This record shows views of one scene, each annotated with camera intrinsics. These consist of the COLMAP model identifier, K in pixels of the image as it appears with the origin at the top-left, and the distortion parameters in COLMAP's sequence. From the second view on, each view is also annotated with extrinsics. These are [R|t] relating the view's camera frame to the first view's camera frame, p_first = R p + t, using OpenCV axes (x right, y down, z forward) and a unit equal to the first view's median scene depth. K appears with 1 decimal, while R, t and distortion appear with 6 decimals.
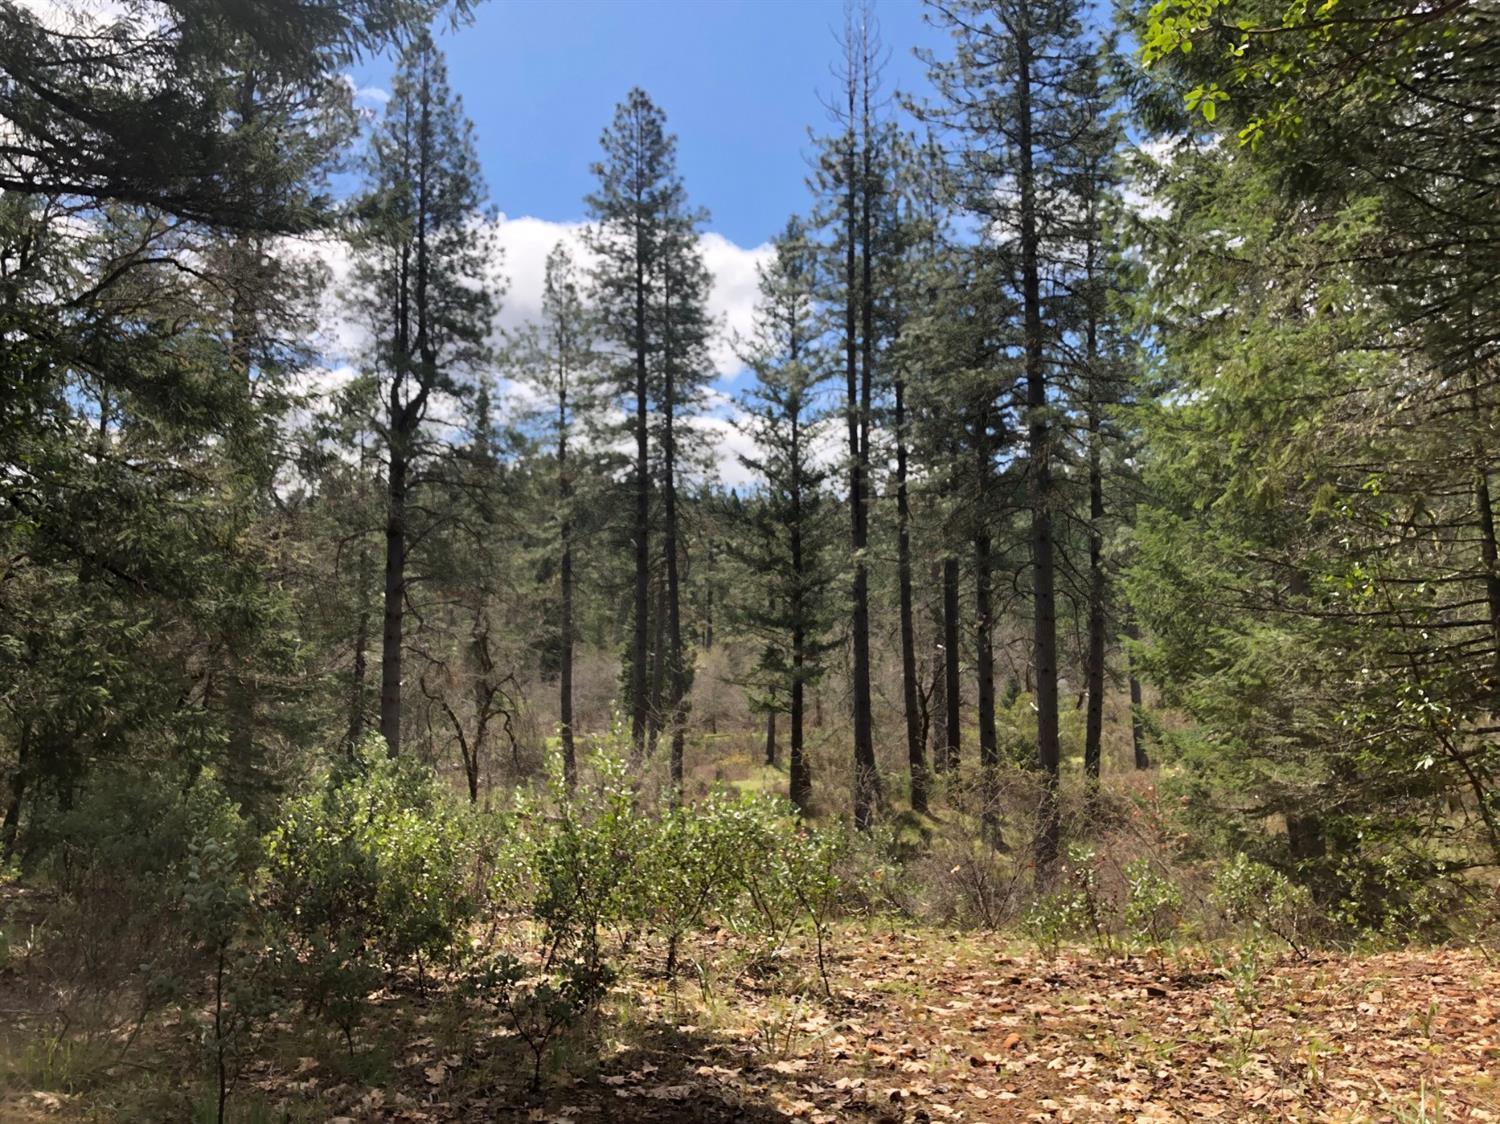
lens RADIAL K [[1148.5, 0, 750.0], [0, 1148.5, 562.0], [0, 0, 1]] dist [0.189092, -0.486025]
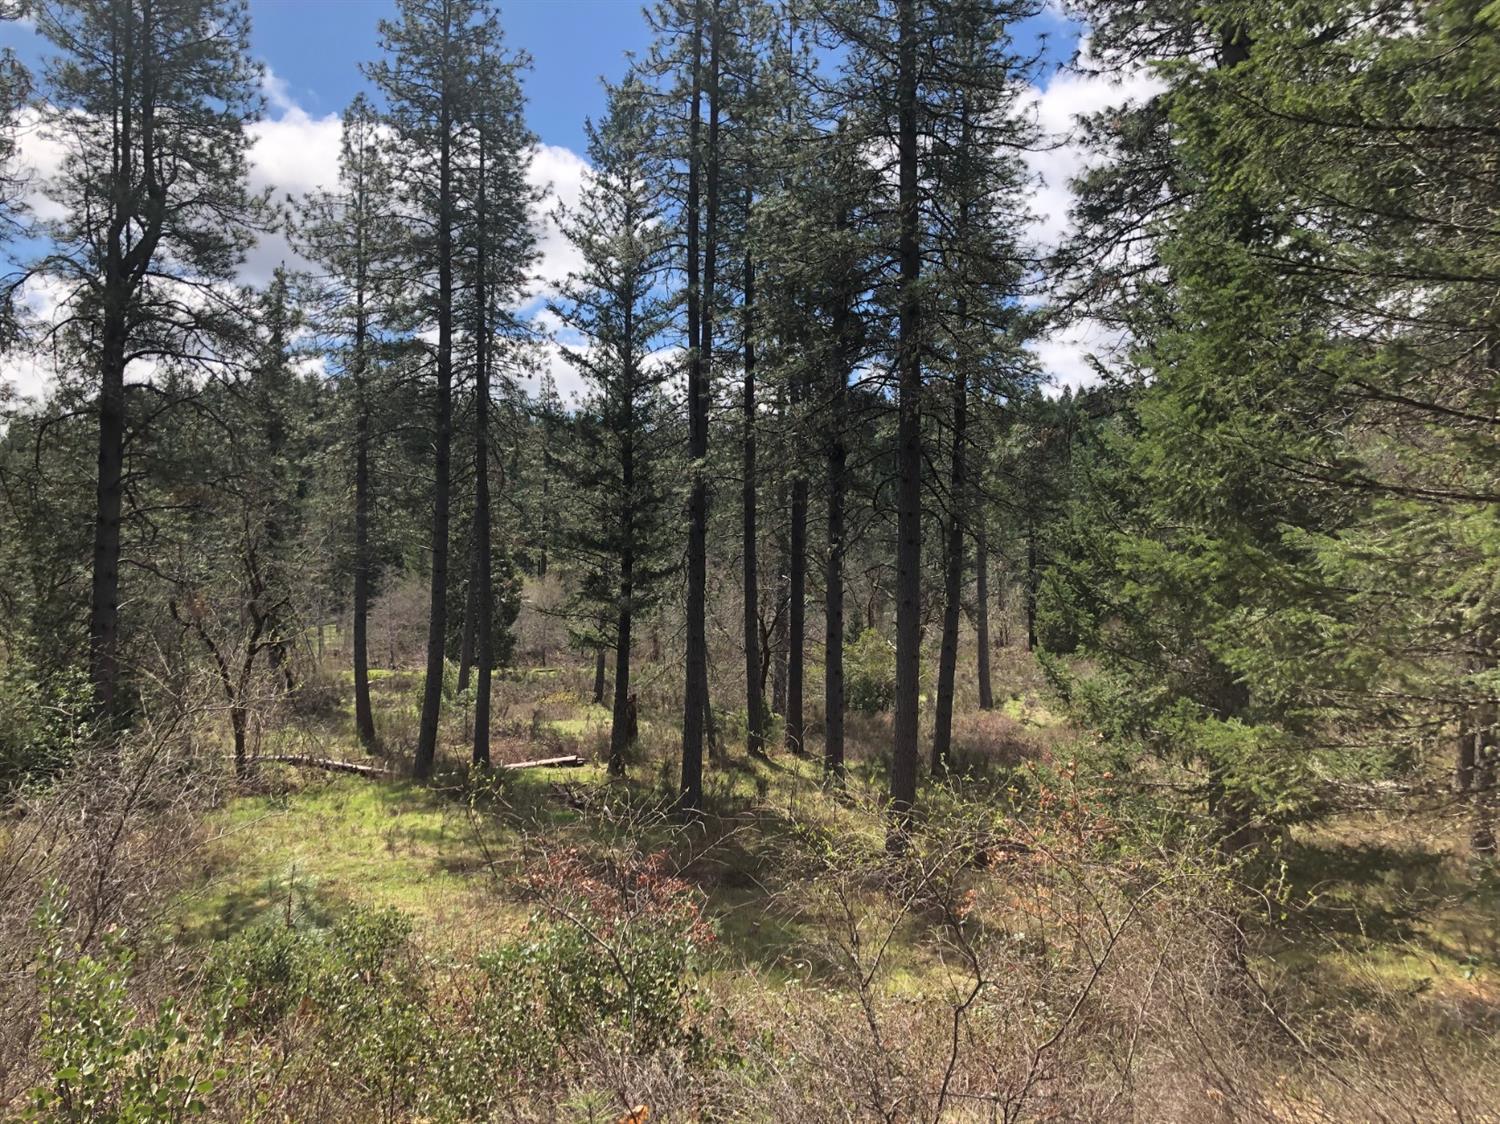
lens RADIAL K [[1148.5, 0, 750.0], [0, 1148.5, 562.0], [0, 0, 1]] dist [0.189092, -0.486025]
pose [[0.990755, 0.023473, 0.133620, 0.017287], [-0.031180, 0.997951, 0.055876, 0.012592], [-0.132035, -0.059526, 0.989456, 0.116839]]
